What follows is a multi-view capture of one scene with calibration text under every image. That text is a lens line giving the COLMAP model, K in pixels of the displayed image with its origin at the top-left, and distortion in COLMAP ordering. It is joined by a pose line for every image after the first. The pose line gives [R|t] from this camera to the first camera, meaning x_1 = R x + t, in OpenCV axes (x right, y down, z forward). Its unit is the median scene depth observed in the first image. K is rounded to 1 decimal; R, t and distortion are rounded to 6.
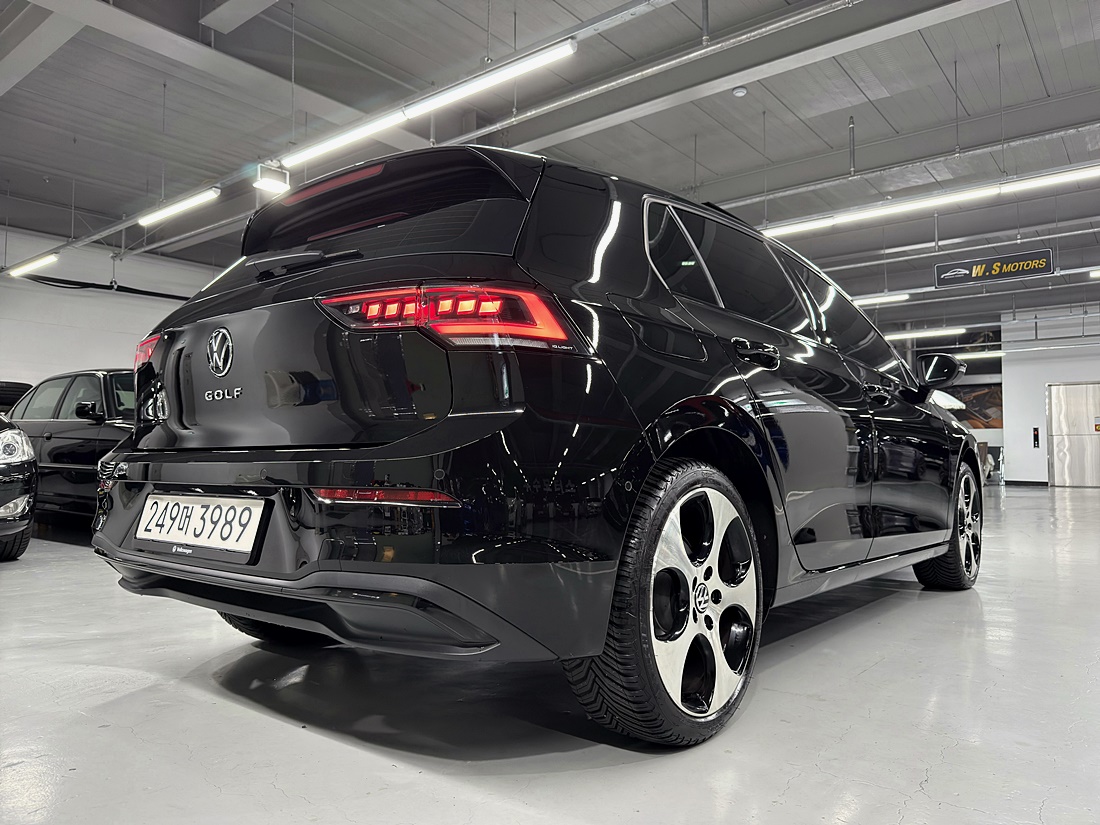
lens RADIAL K [[770.6, 0, 555.8], [0, 770.6, 412.1], [0, 0, 1]] dist [-0.006419, -0.019462]
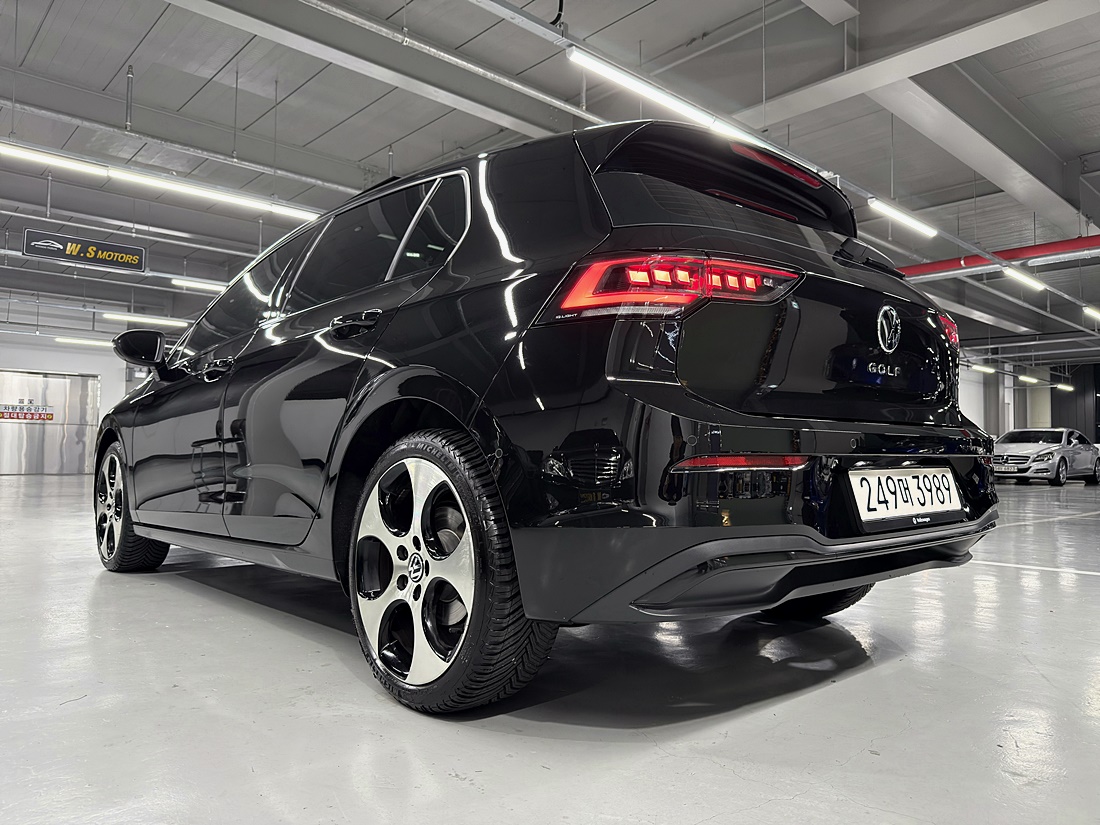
lens RADIAL K [[770.6, 0, 555.1], [0, 770.6, 411.4], [0, 0, 1]] dist [-0.006419, -0.019462]
pose [[0.172744, 0.057857, 0.983266, -1.326382], [-0.070200, 0.996458, -0.046301, 0.096779], [-0.982462, -0.061027, 0.176194, 1.089056]]
